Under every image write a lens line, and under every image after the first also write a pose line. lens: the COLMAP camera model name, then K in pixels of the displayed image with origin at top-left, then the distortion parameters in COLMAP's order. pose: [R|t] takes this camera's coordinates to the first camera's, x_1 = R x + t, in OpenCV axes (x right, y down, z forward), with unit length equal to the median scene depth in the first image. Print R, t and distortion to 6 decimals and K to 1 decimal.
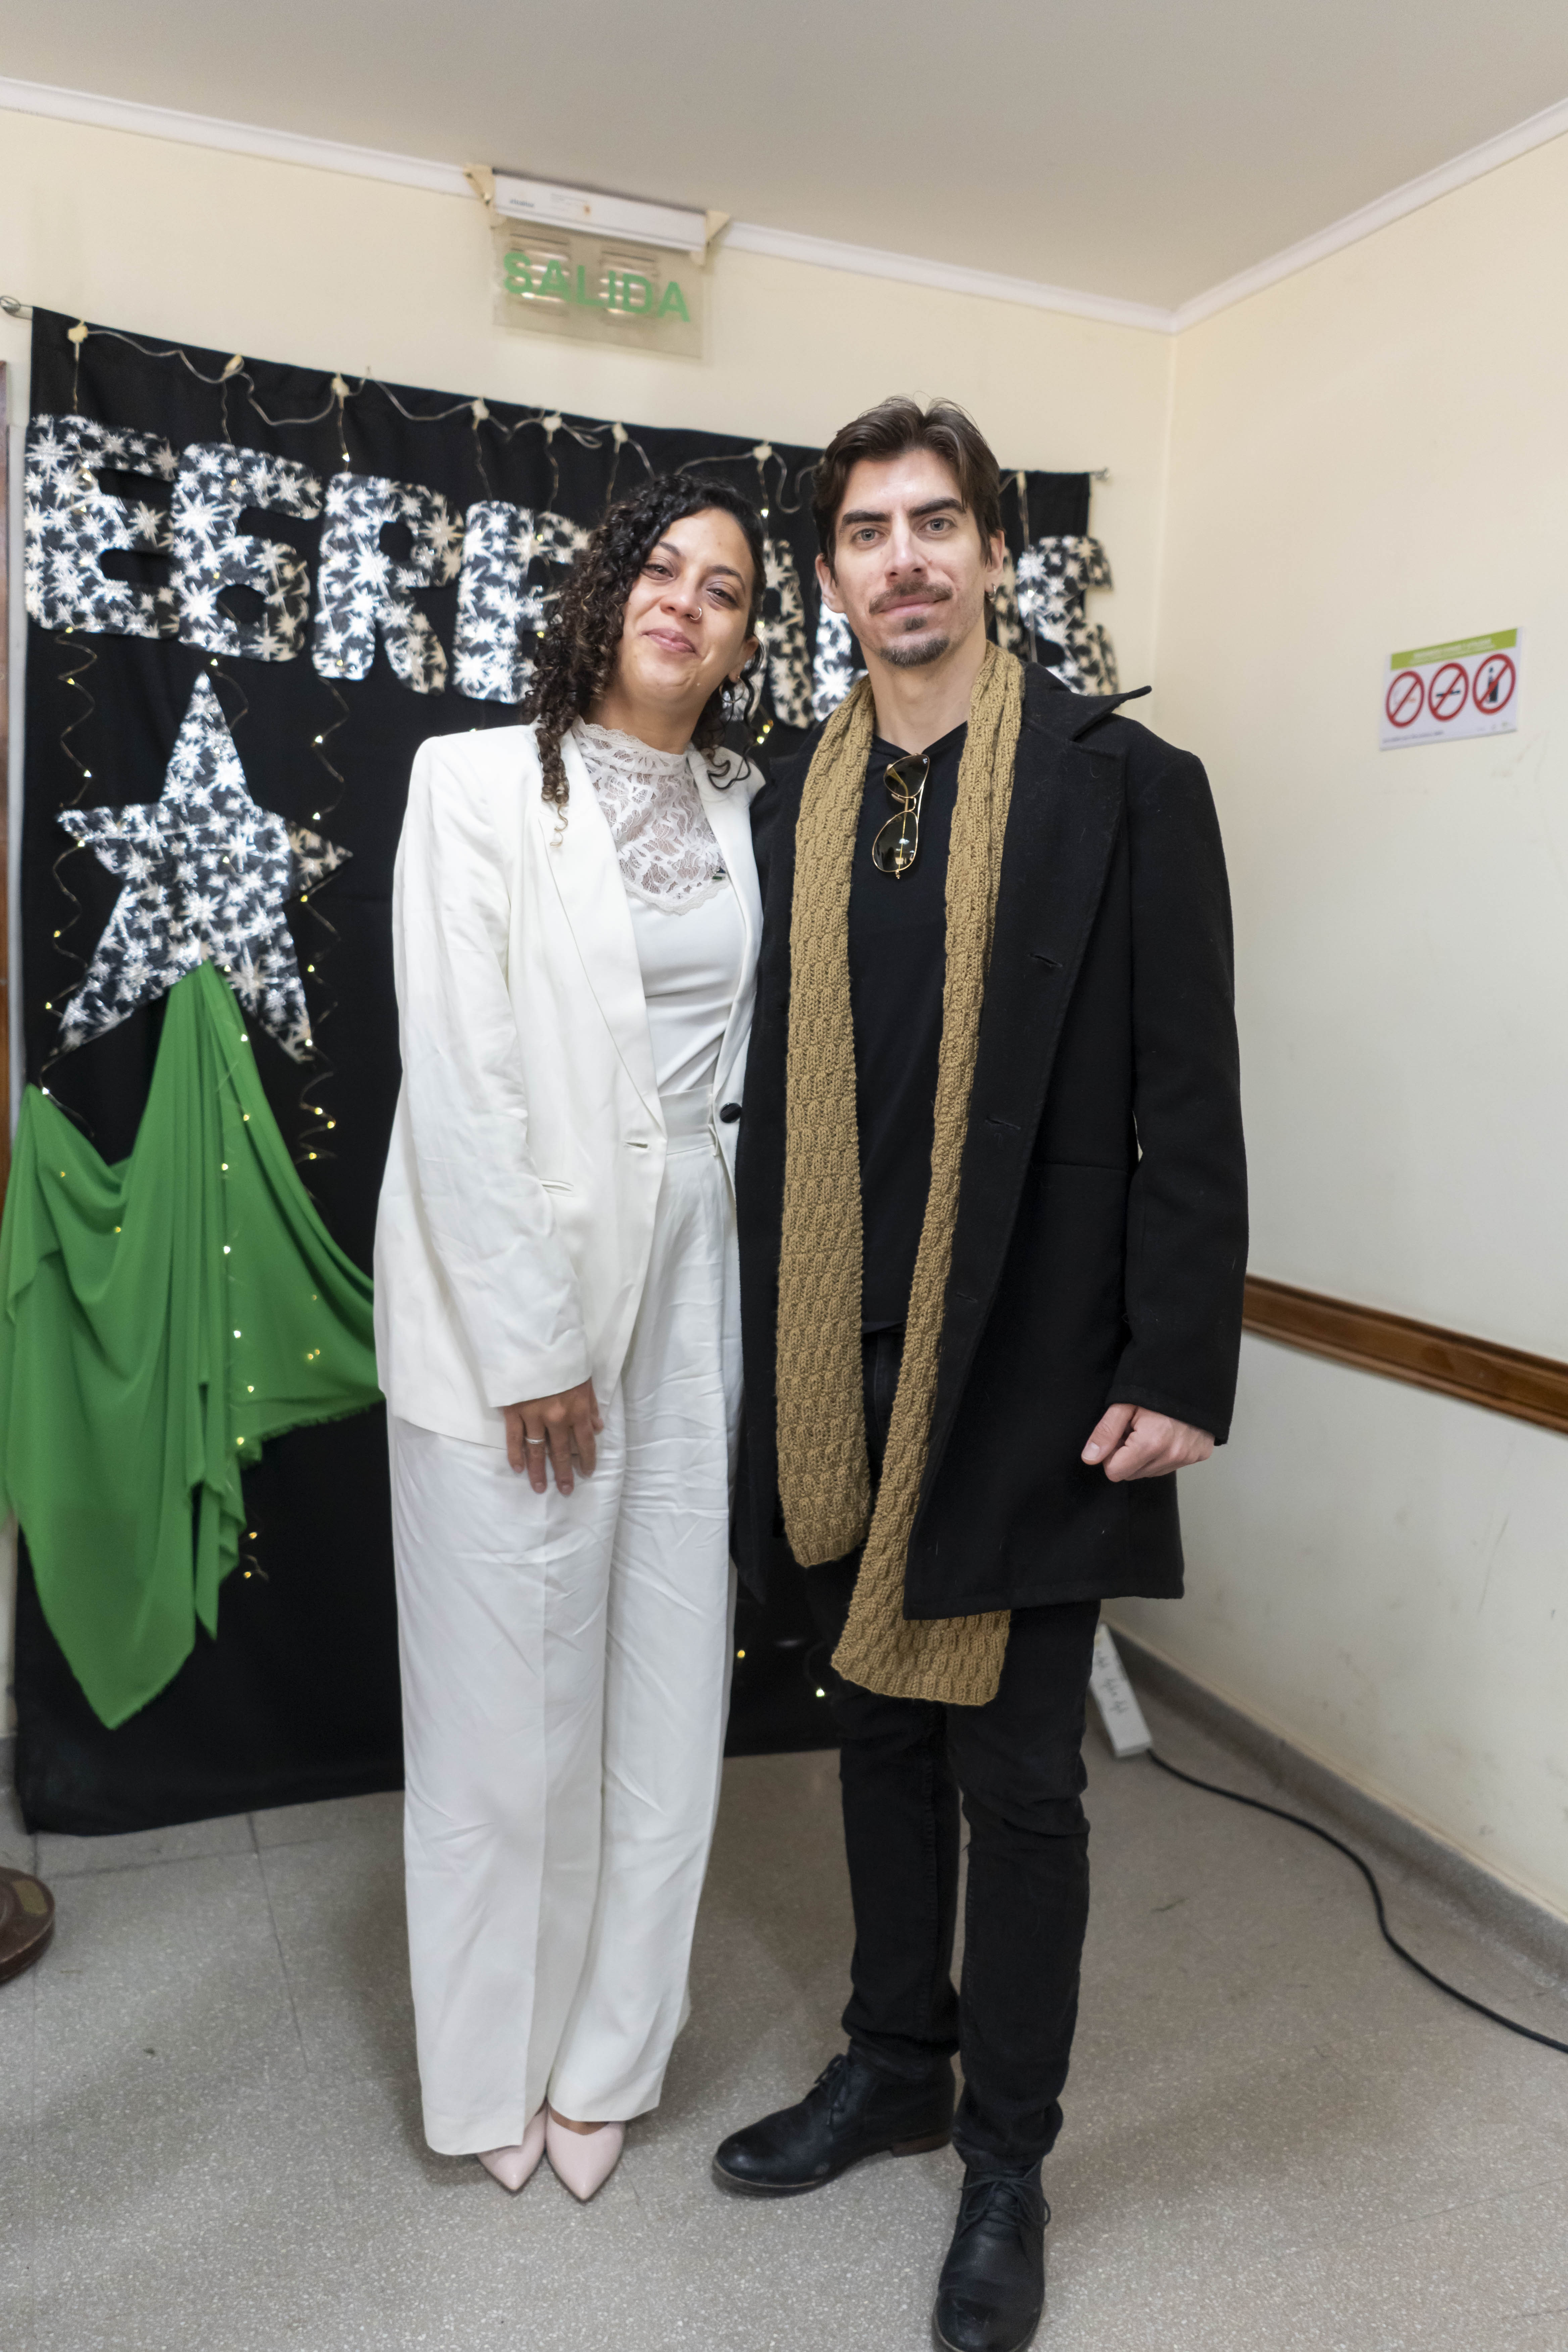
lens RADIAL K [[1778.2, 0, 759.0], [0, 1778.2, 1180.9], [0, 0, 1]] dist [-0.024472, 0.004089]
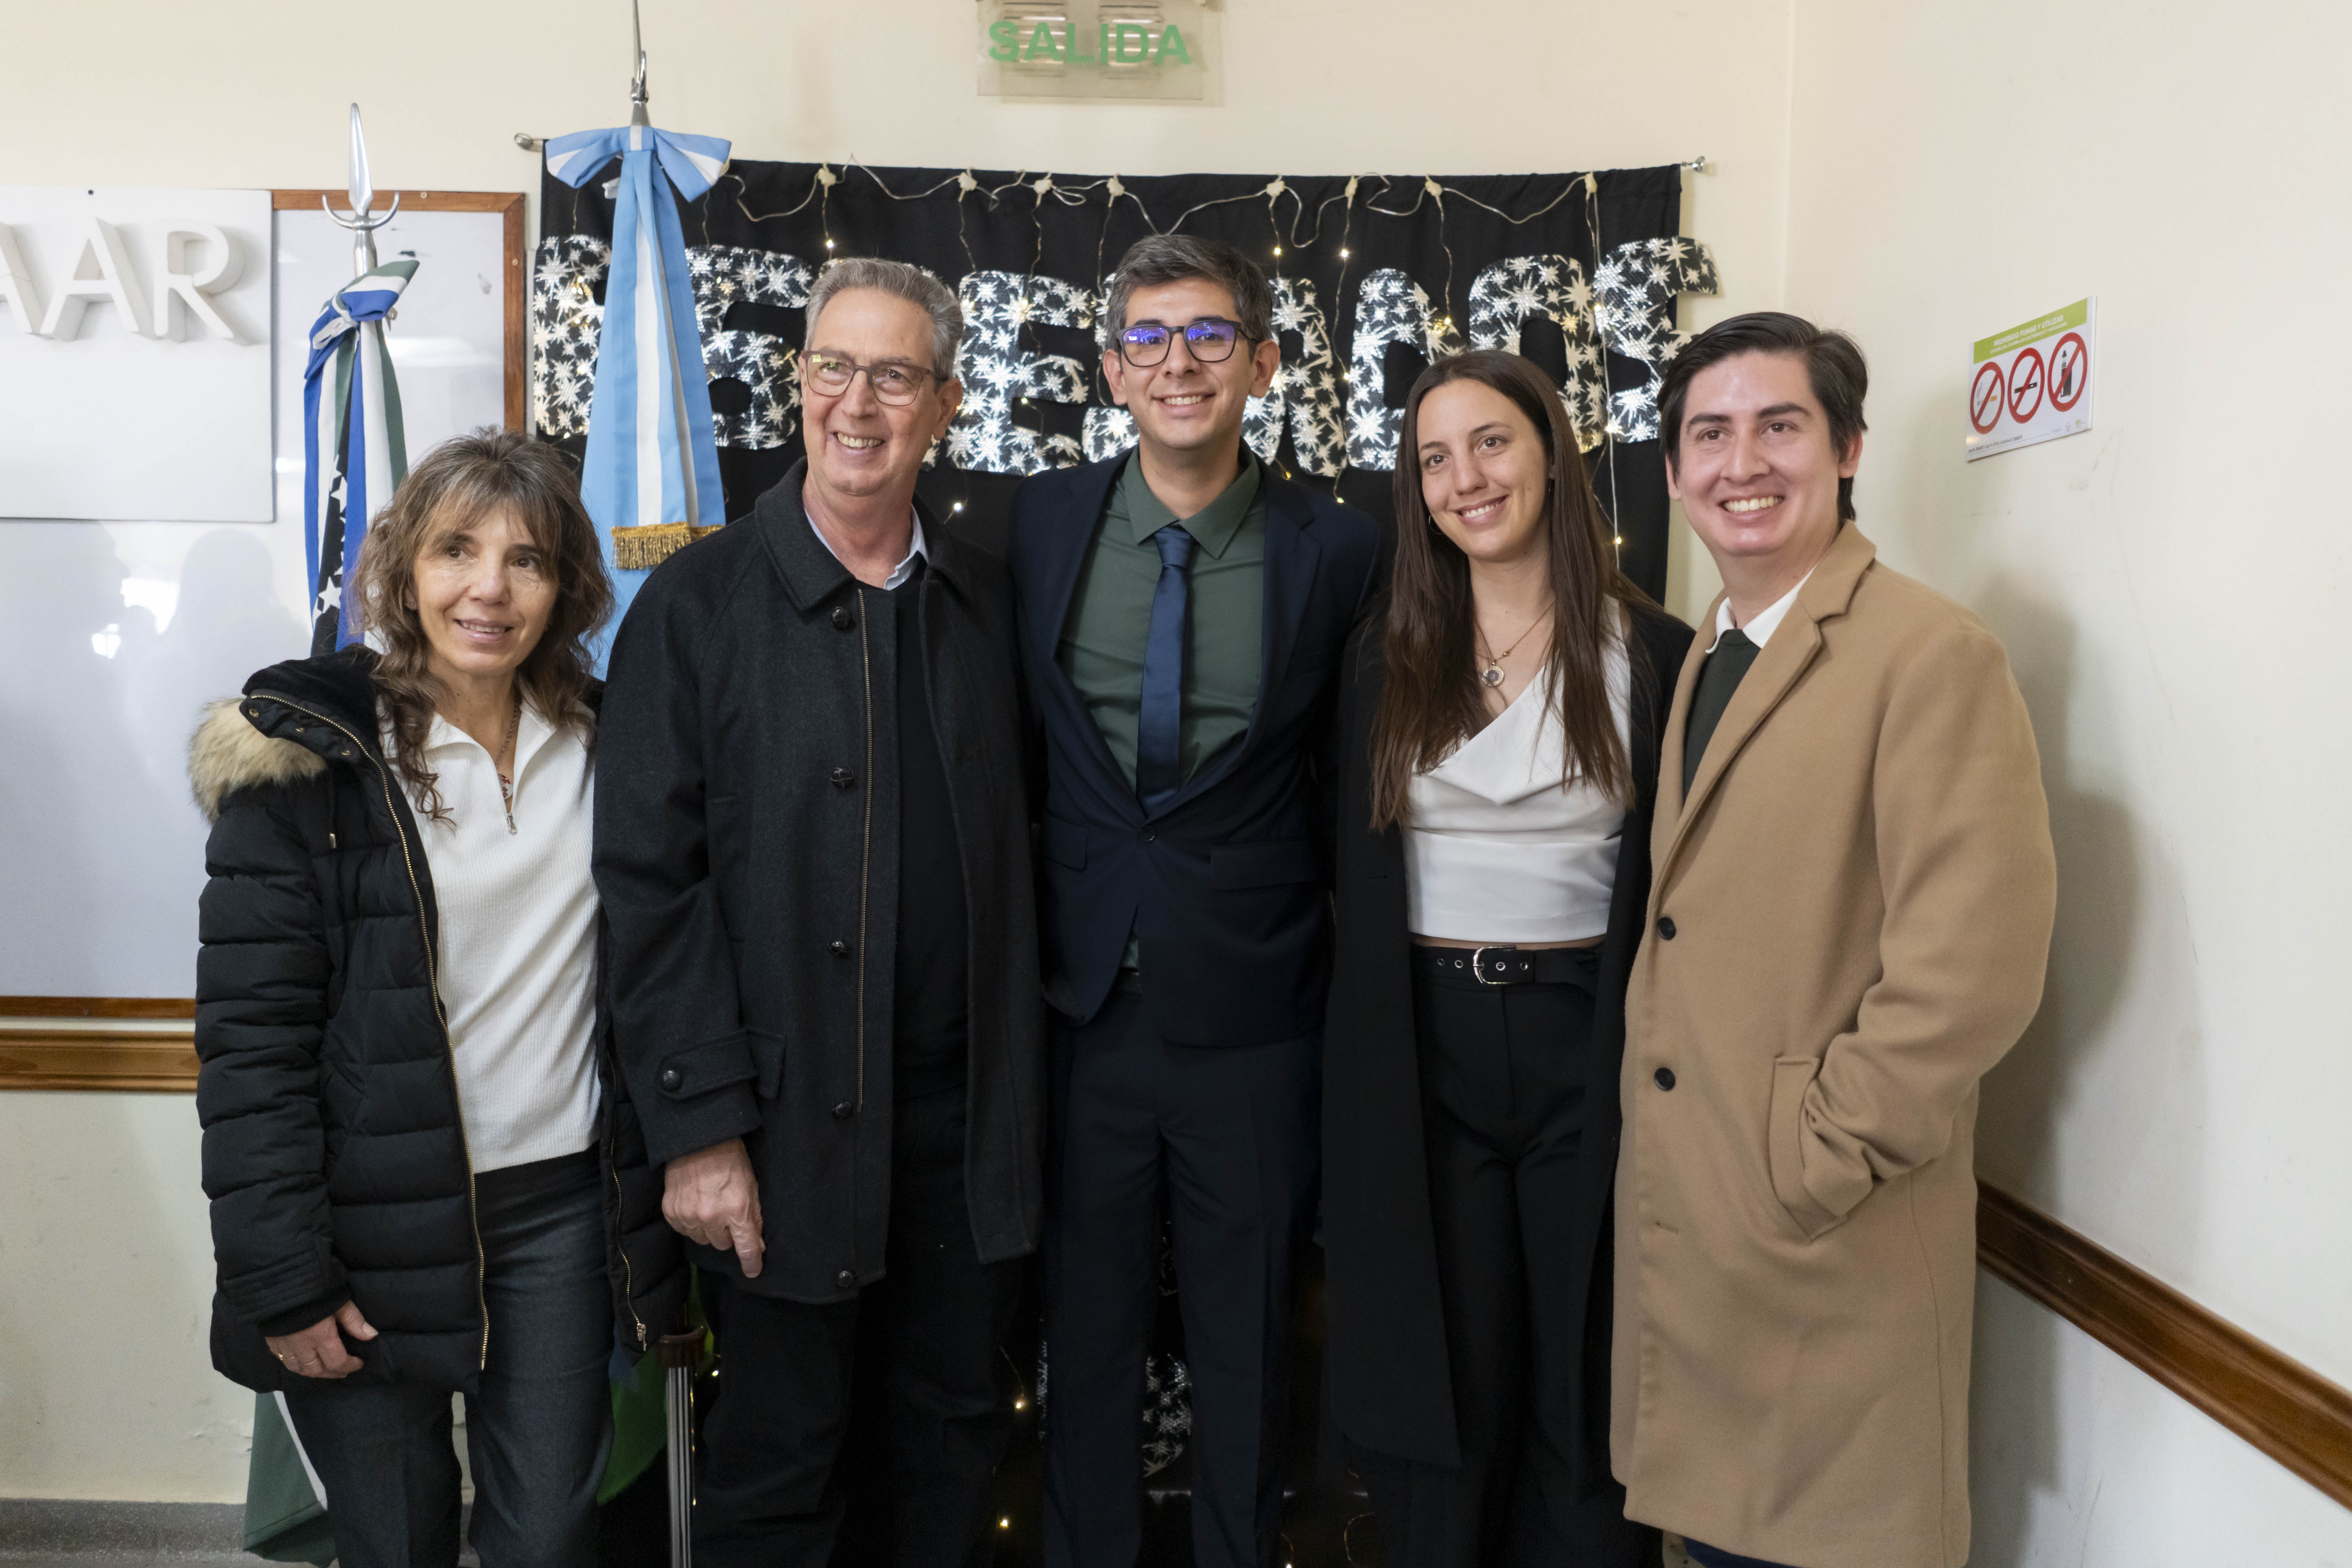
lens RADIAL K [[1778.2, 0, 1177.2], [0, 1778.2, 767.8], [0, 0, 1]] dist [-0.024472, 0.004089]
pose [[0.940782, -0.008755, -0.338899, 0.286755], [-0.018533, 0.996843, -0.077200, -0.038474], [0.338505, 0.078909, 0.937650, 0.145411]]
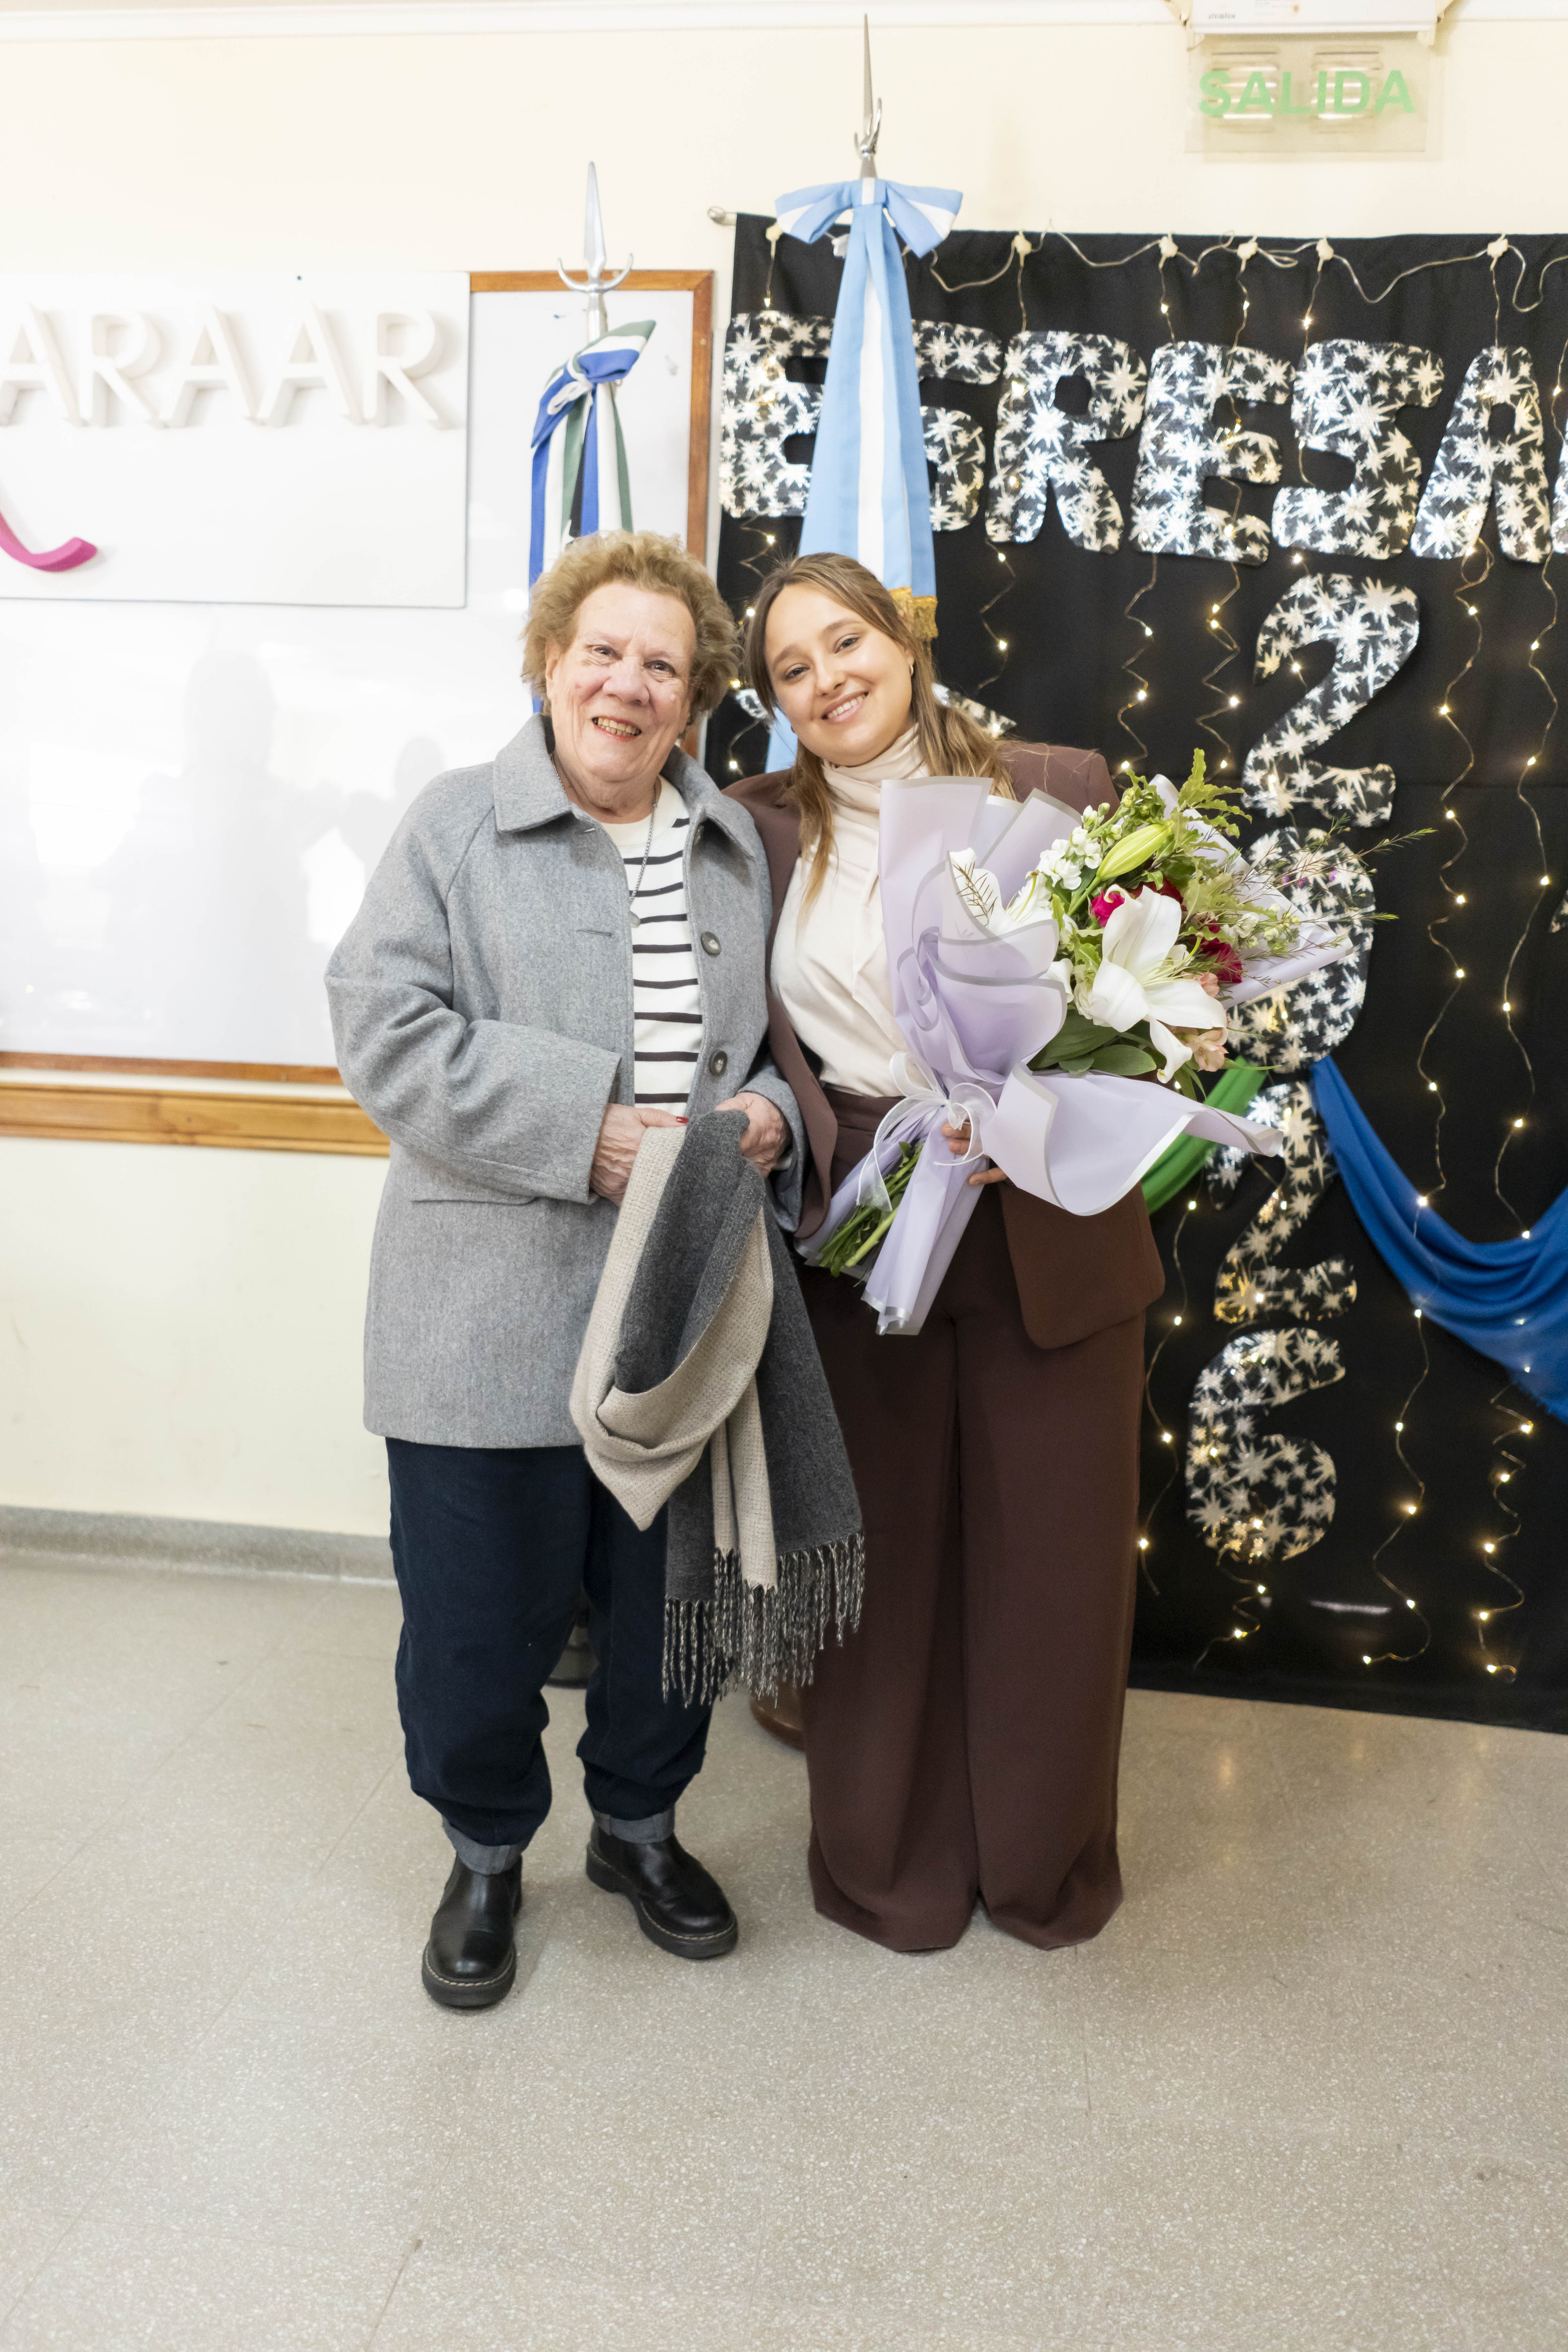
lens RADIAL K [[1778.2, 0, 776.5], [0, 1778.2, 1173.0], [0, 0, 1]] dist [-0.024472, 0.004089]
pose [[0.883554, 0.062724, -0.464111, 0.129457], [-0.058241, 0.998014, 0.024004, 0.050634], [0.464695, 0.005821, 0.885452, 0.067641]]
